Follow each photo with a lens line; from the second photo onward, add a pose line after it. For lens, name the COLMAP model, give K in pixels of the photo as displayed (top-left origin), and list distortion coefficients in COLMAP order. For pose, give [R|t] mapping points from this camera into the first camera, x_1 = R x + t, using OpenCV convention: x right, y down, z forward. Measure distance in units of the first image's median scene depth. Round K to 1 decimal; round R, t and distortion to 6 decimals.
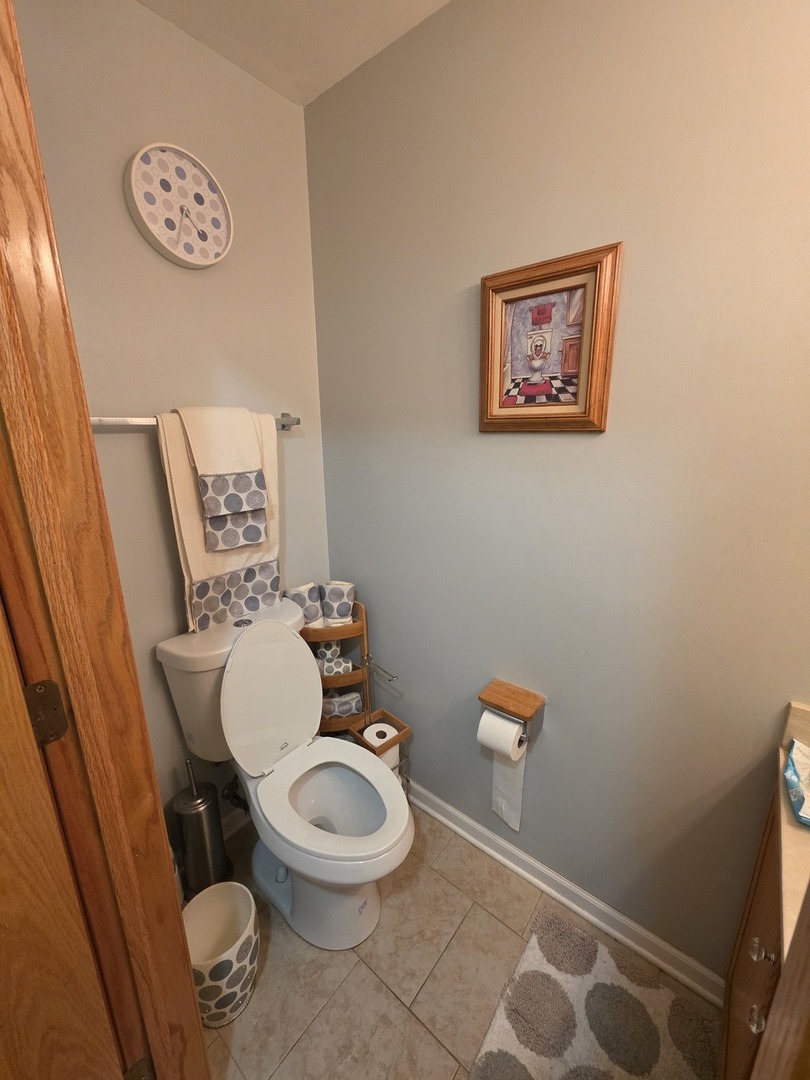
lens RADIAL K [[431.4, 0, 406.9], [0, 431.4, 541.0], [0, 0, 1]] dist [-0.000952, 0.000856]
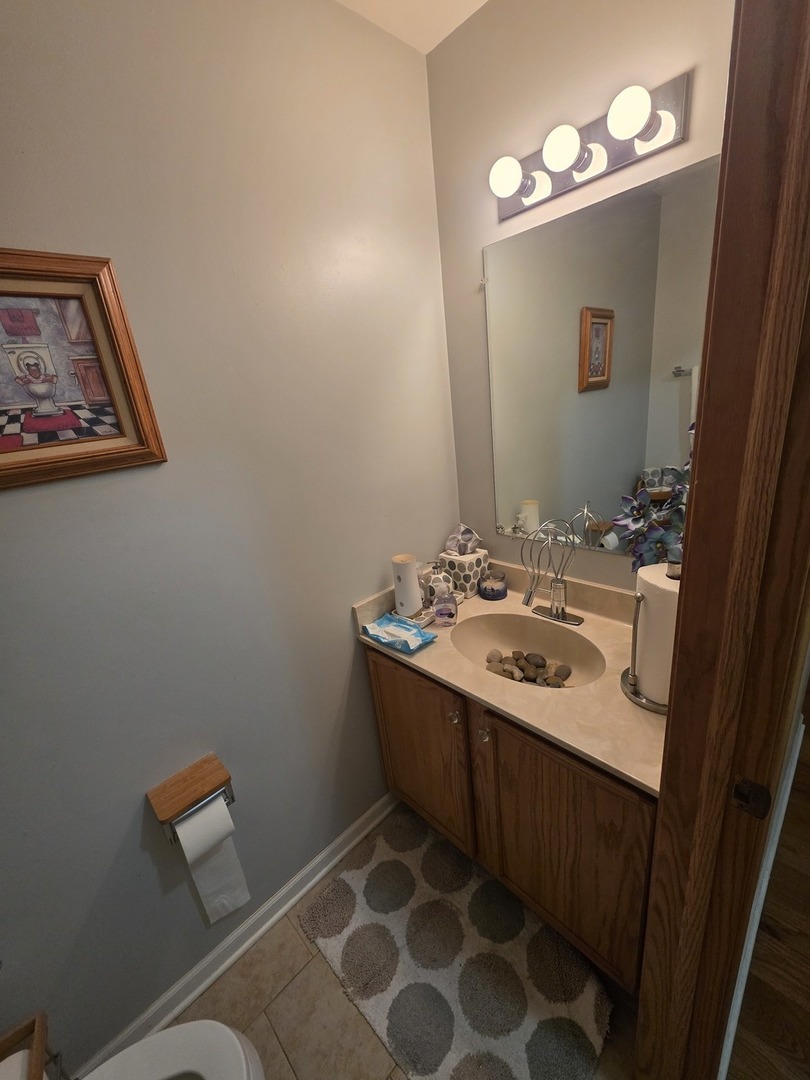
lens RADIAL K [[431.4, 0, 406.9], [0, 431.4, 541.0], [0, 0, 1]] dist [-0.000952, 0.000856]
pose [[0.120350, -0.321567, 0.939208, -0.401542], [0.360237, 0.895743, 0.260525, -0.146815], [-0.925065, 0.306983, 0.223643, 0.340880]]
